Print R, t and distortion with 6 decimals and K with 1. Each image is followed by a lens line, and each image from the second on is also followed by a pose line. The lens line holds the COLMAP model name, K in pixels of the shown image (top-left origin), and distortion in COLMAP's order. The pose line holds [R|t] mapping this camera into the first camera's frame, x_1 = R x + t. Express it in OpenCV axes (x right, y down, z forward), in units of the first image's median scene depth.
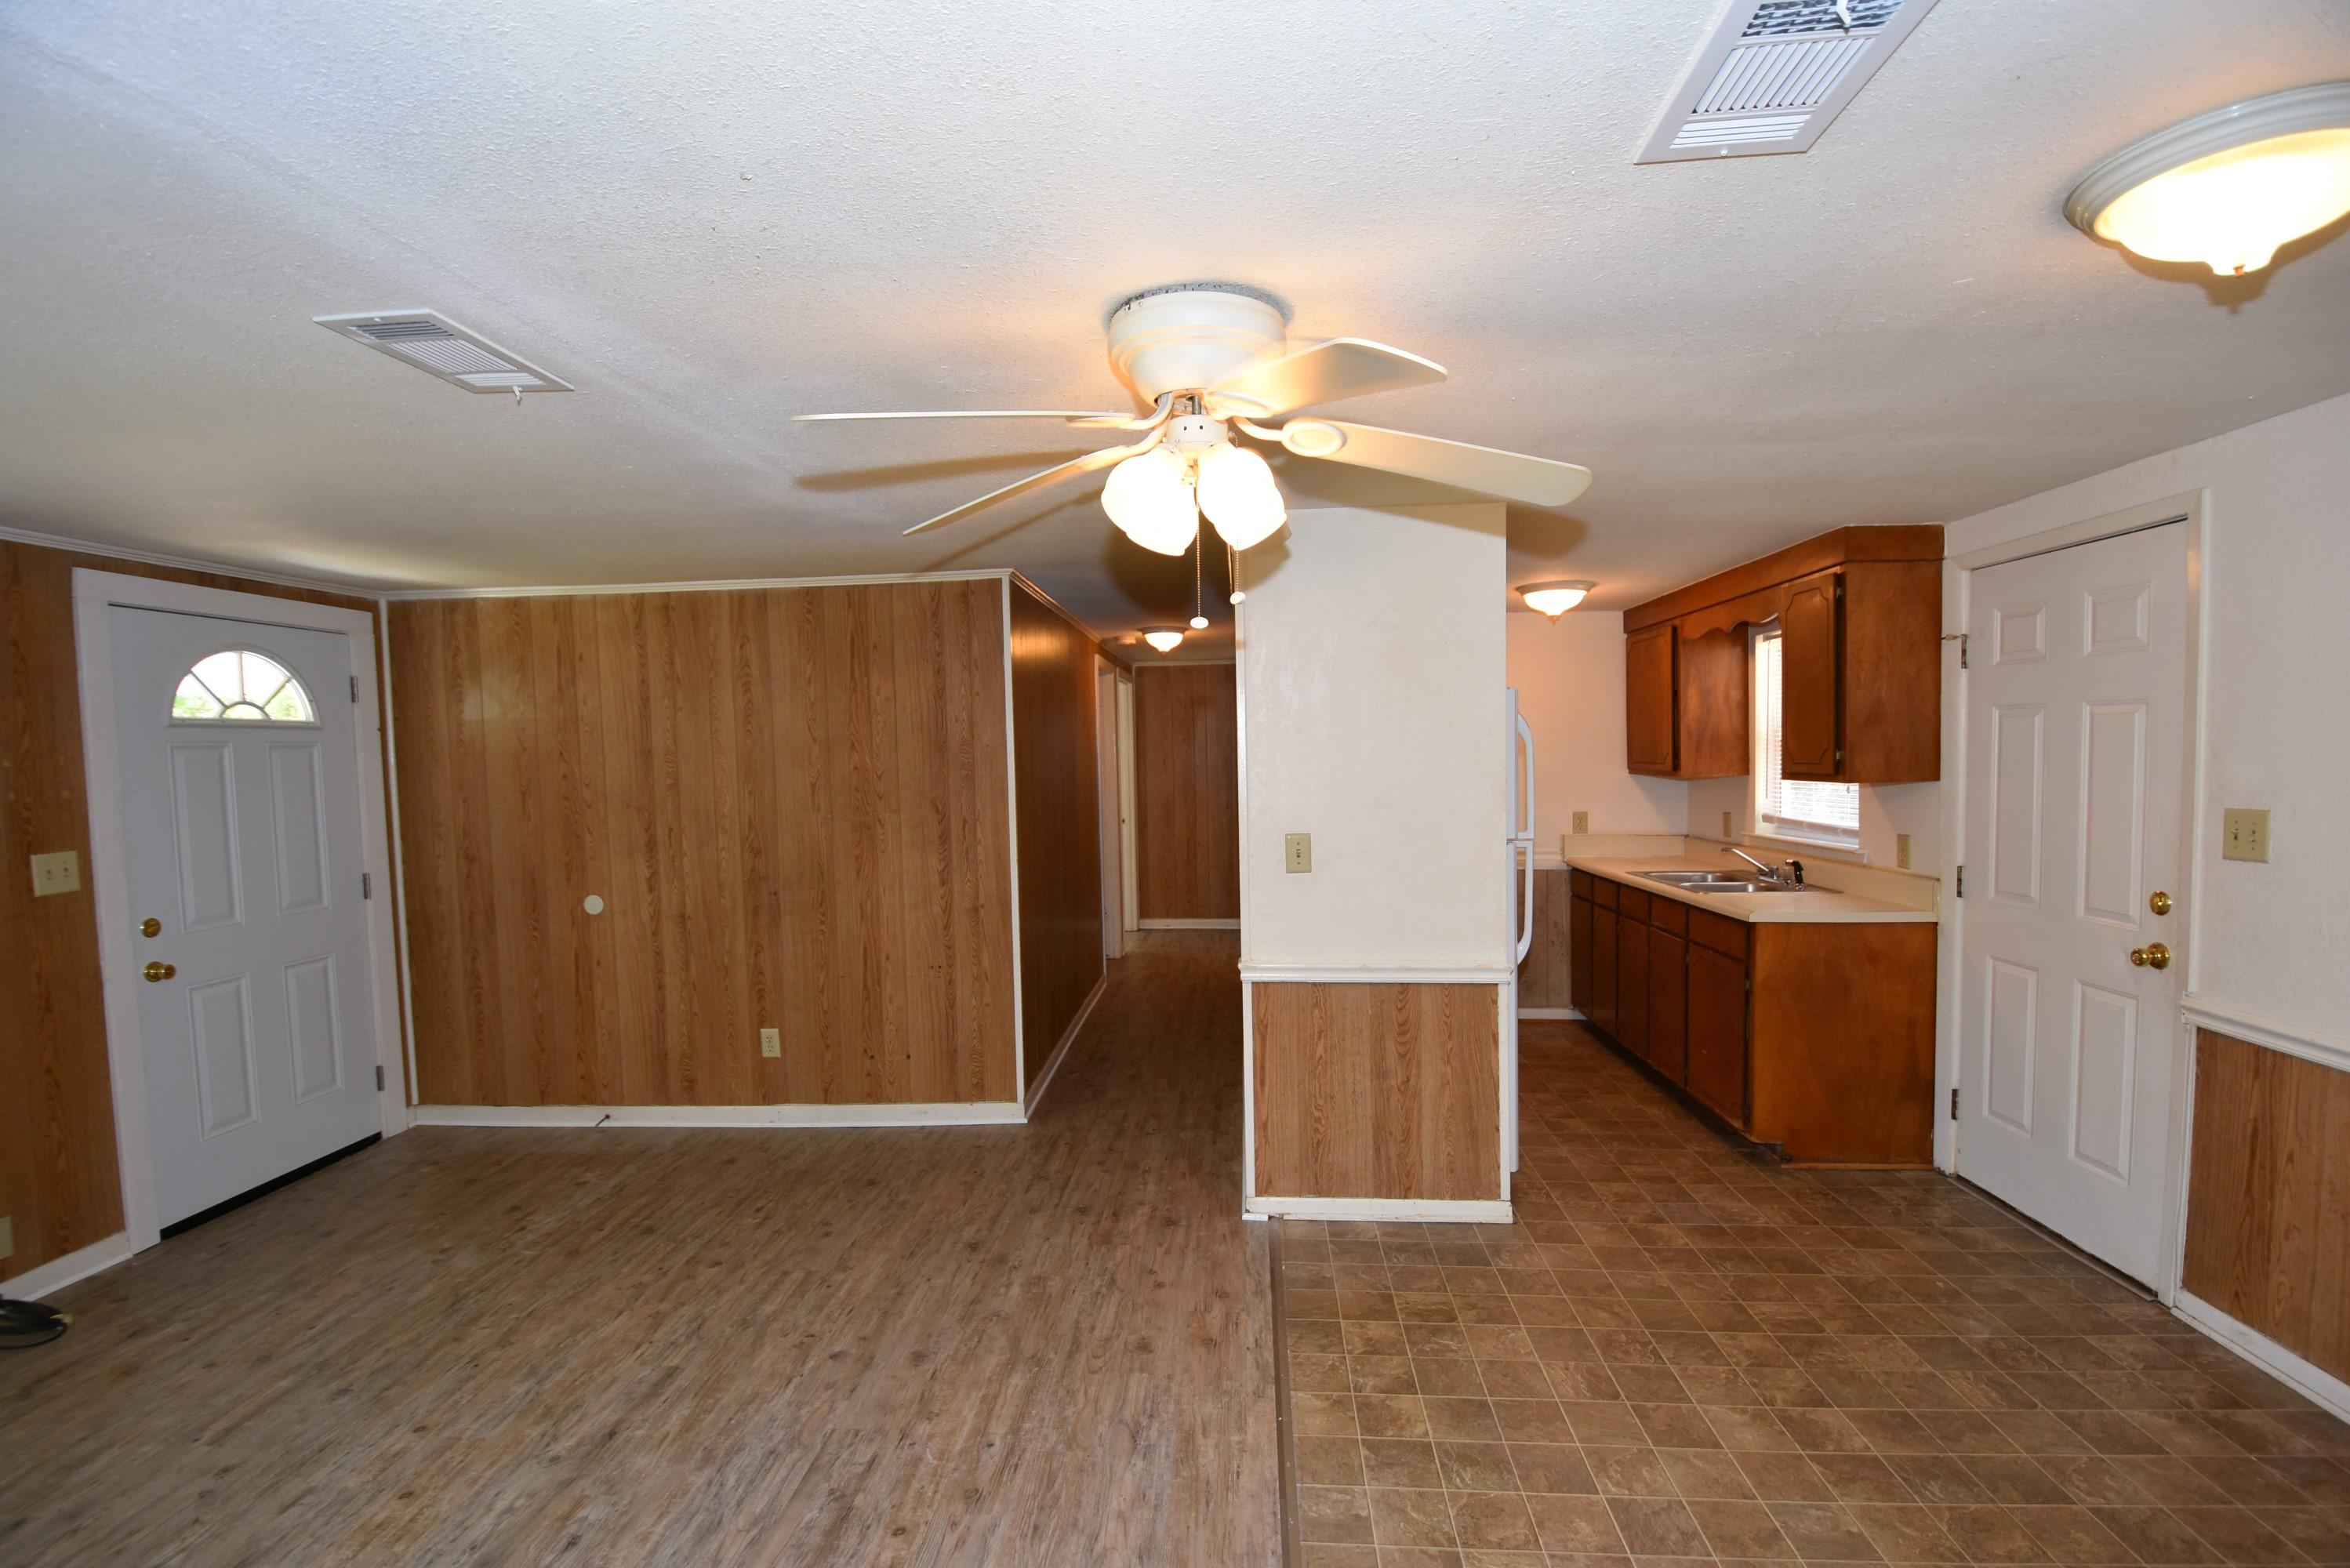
lens RADIAL K [[1025.4, 0, 1177.5], [0, 1025.4, 806.5], [0, 0, 1]] dist [0.021082, -0.026448]
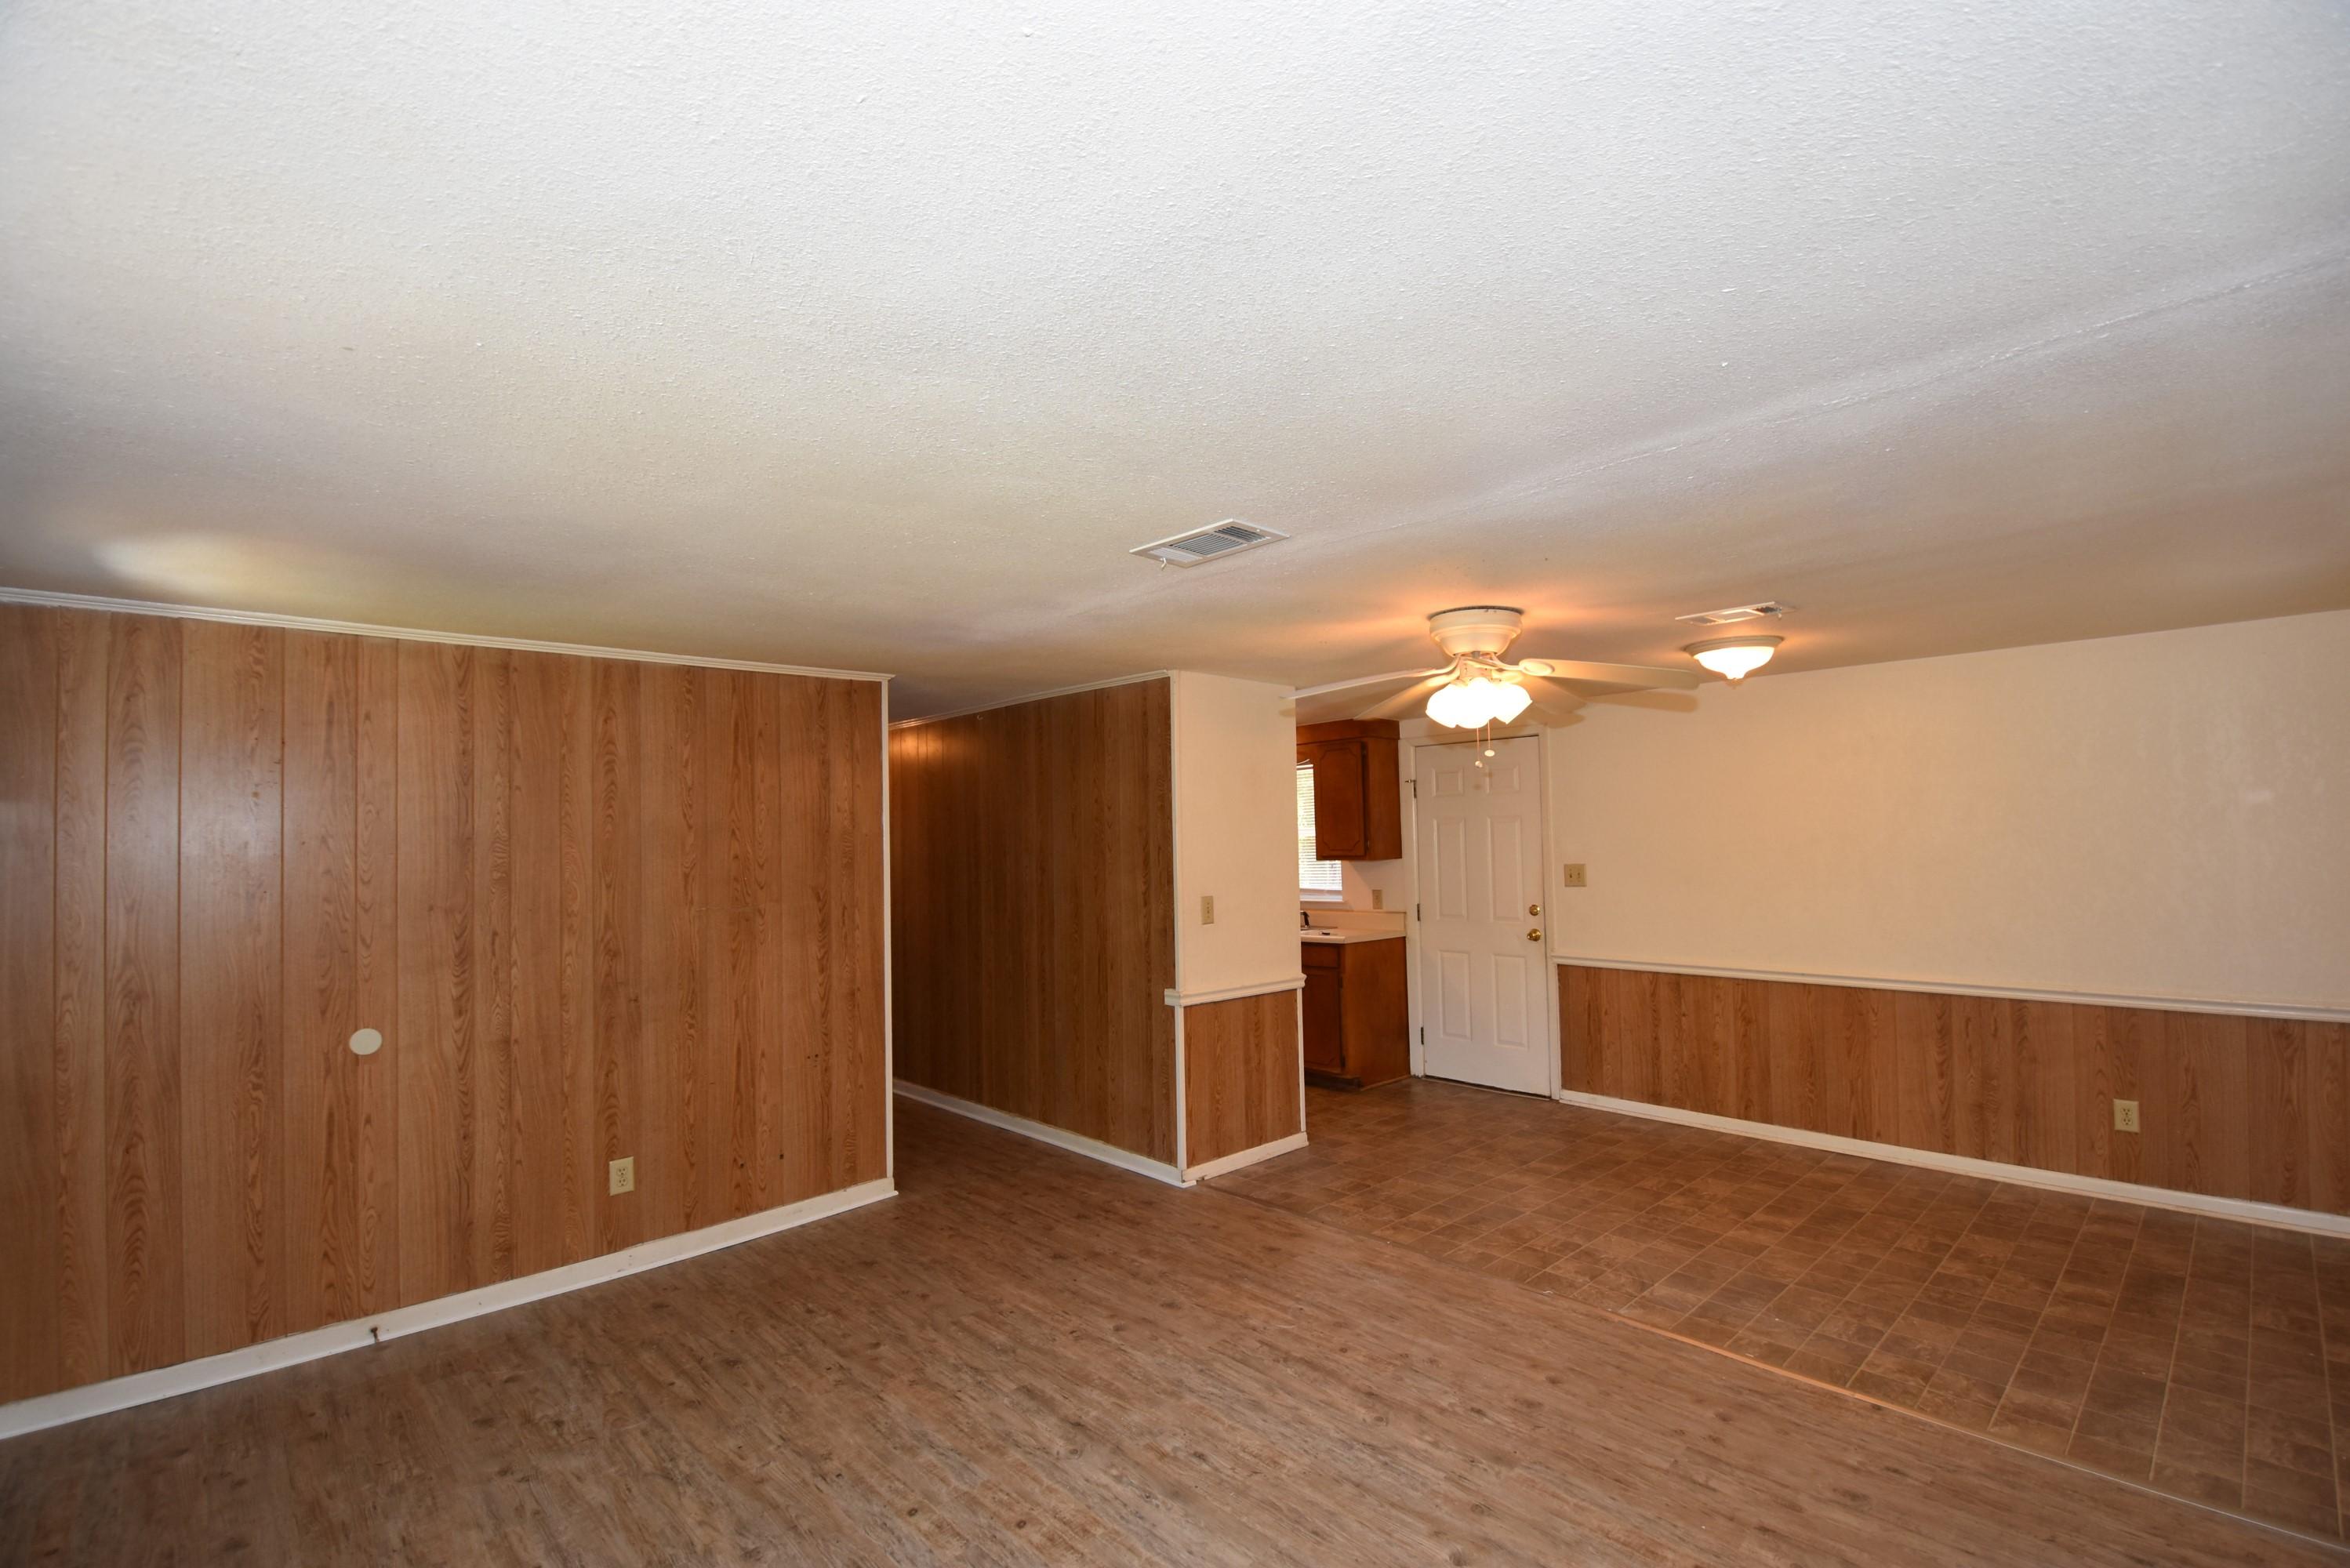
lens RADIAL K [[1022.6, 0, 1181.1], [0, 1022.6, 803.3], [0, 0, 1]] dist [0.018872, -0.025973]
pose [[0.676923, 0.033198, 0.735305, -0.891213], [0.047287, 0.994957, -0.088454, 0.020559], [-0.734533, 0.094648, 0.671940, 0.056139]]
